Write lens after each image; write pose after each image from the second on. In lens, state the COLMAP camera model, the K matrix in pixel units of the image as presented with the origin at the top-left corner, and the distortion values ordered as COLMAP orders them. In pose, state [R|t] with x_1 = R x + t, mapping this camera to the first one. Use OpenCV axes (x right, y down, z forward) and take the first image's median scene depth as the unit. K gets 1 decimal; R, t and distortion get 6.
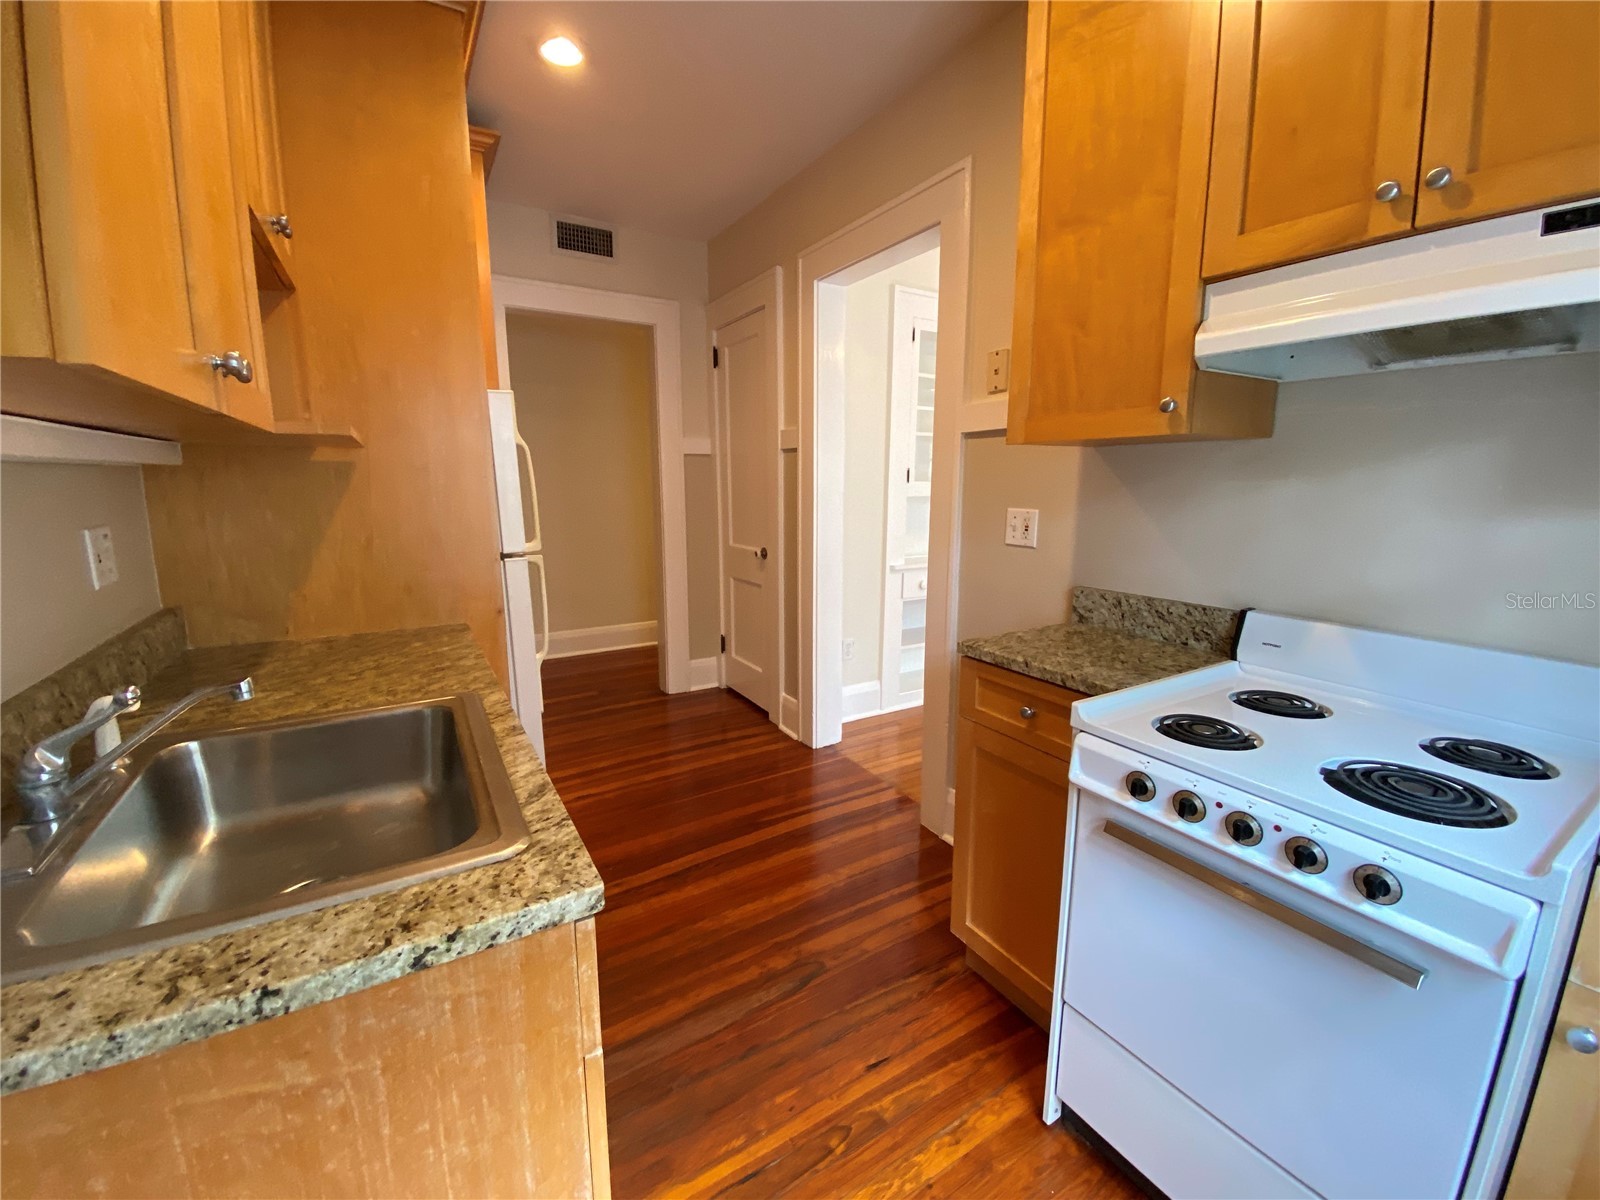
lens RADIAL K [[648.3, 0, 797.9], [0, 648.3, 595.9], [0, 0, 1]] dist [0.007813, -0.014401]
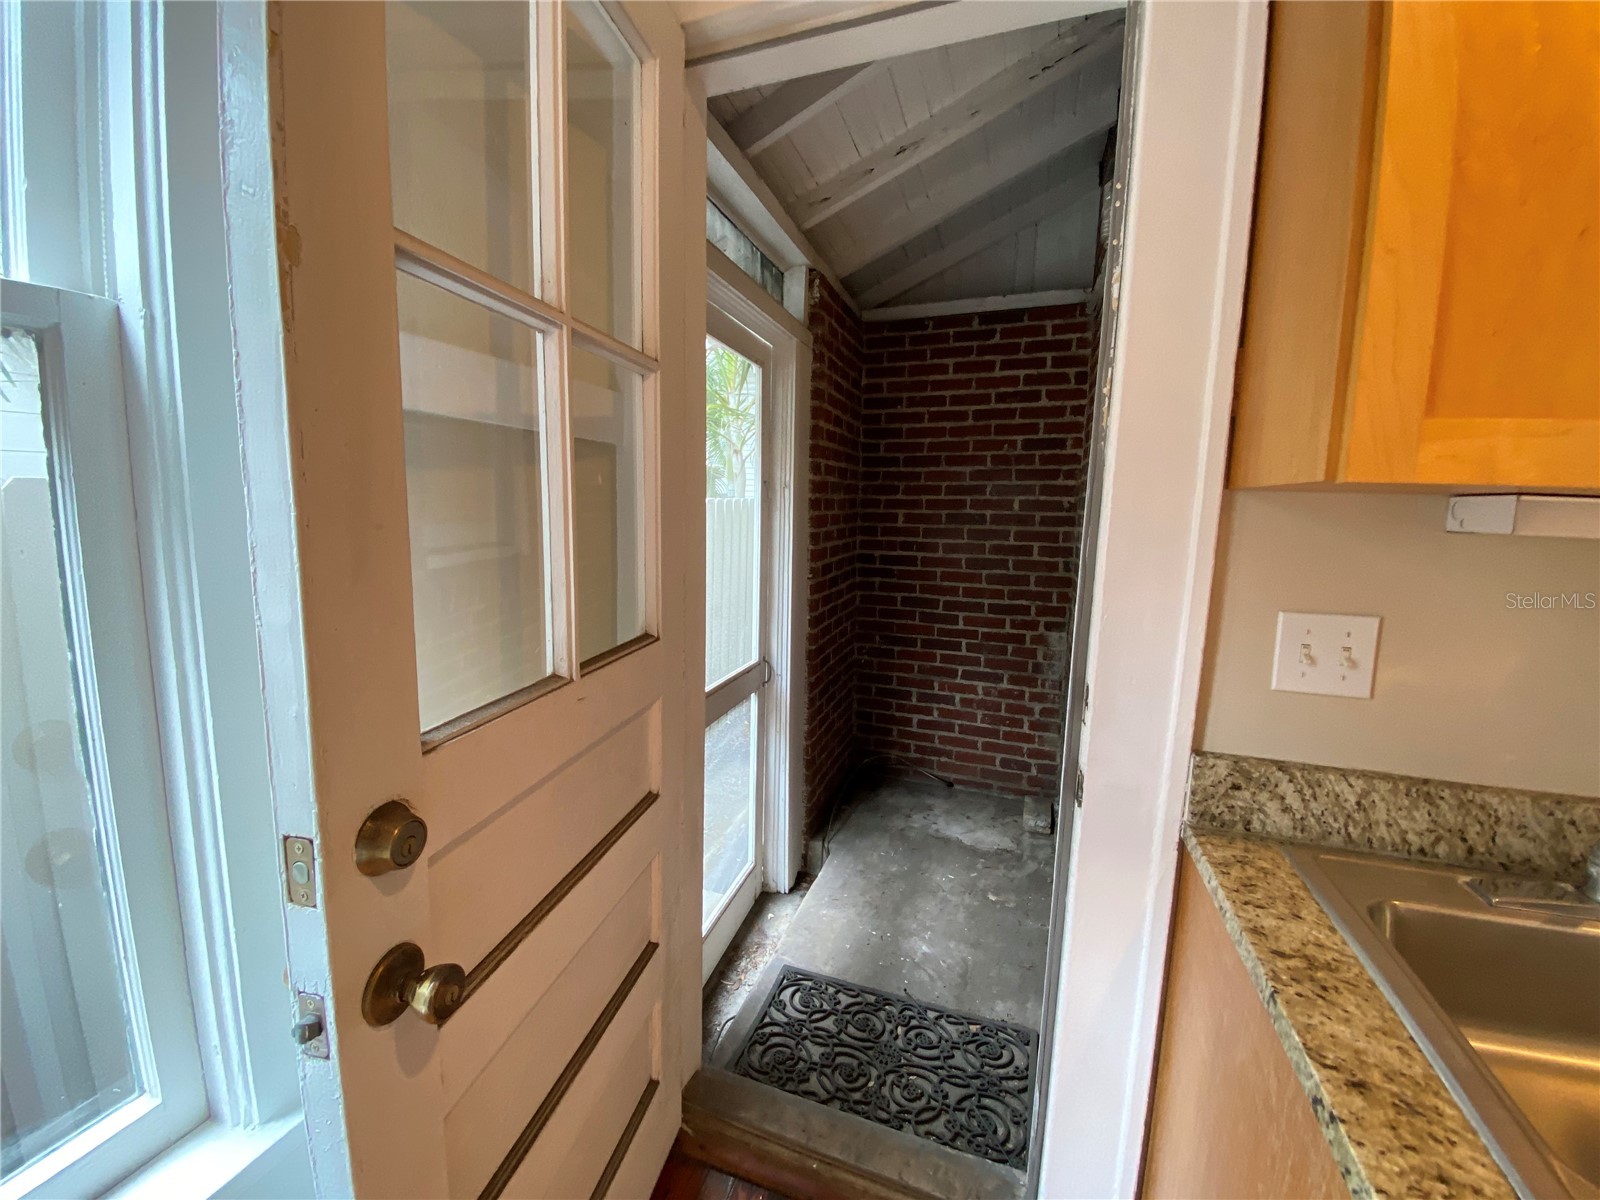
lens RADIAL K [[648.3, 0, 777.9], [0, 648.3, 587.0], [0, 0, 1]] dist [0.007813, -0.014401]
pose [[-0.779716, 0.068241, -0.622404, 0.170843], [-0.131080, 0.954226, 0.268834, -0.089398], [0.612259, 0.291199, -0.735080, 0.333917]]
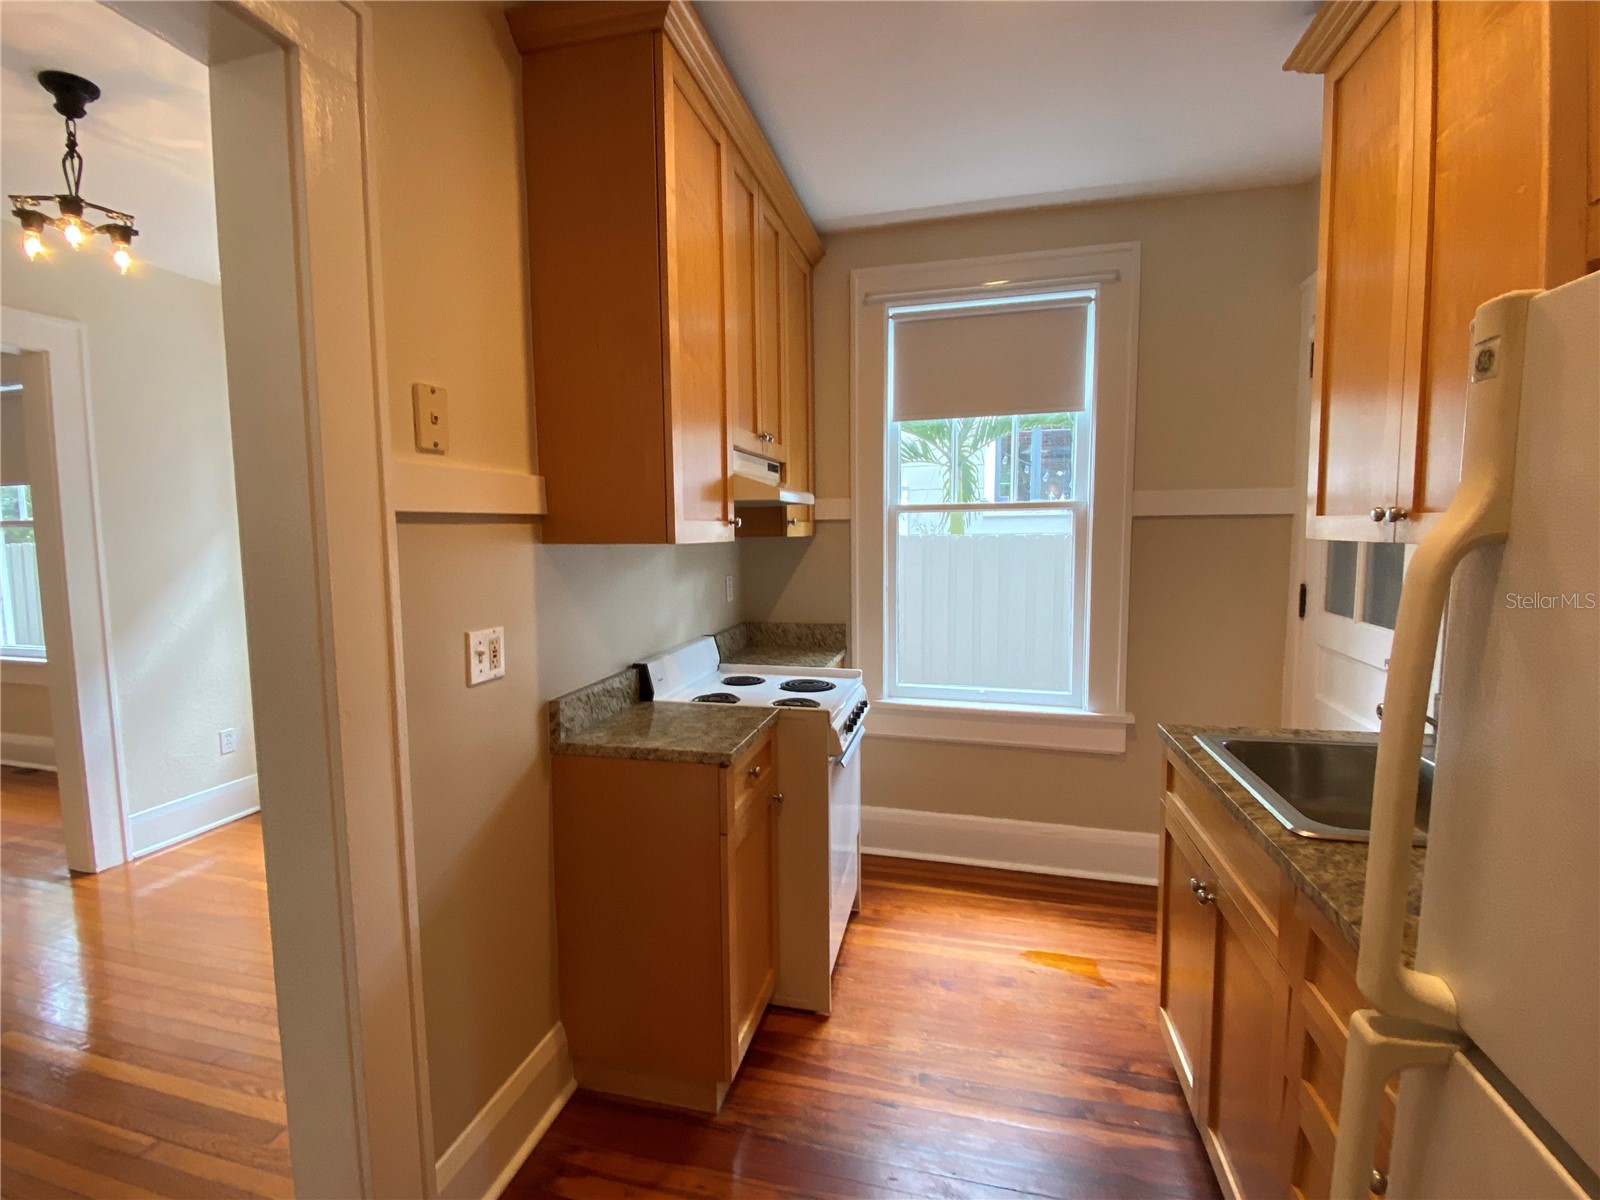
lens RADIAL K [[729.7, 0, 796.8], [0, 729.7, 585.2], [0, 0, 1]] dist [0.014395, -0.003439]
pose [[-0.706278, -0.048523, 0.706270, -0.510692], [0.135036, 0.970097, 0.201686, -0.339105], [-0.694937, 0.237818, -0.678606, 1.498651]]
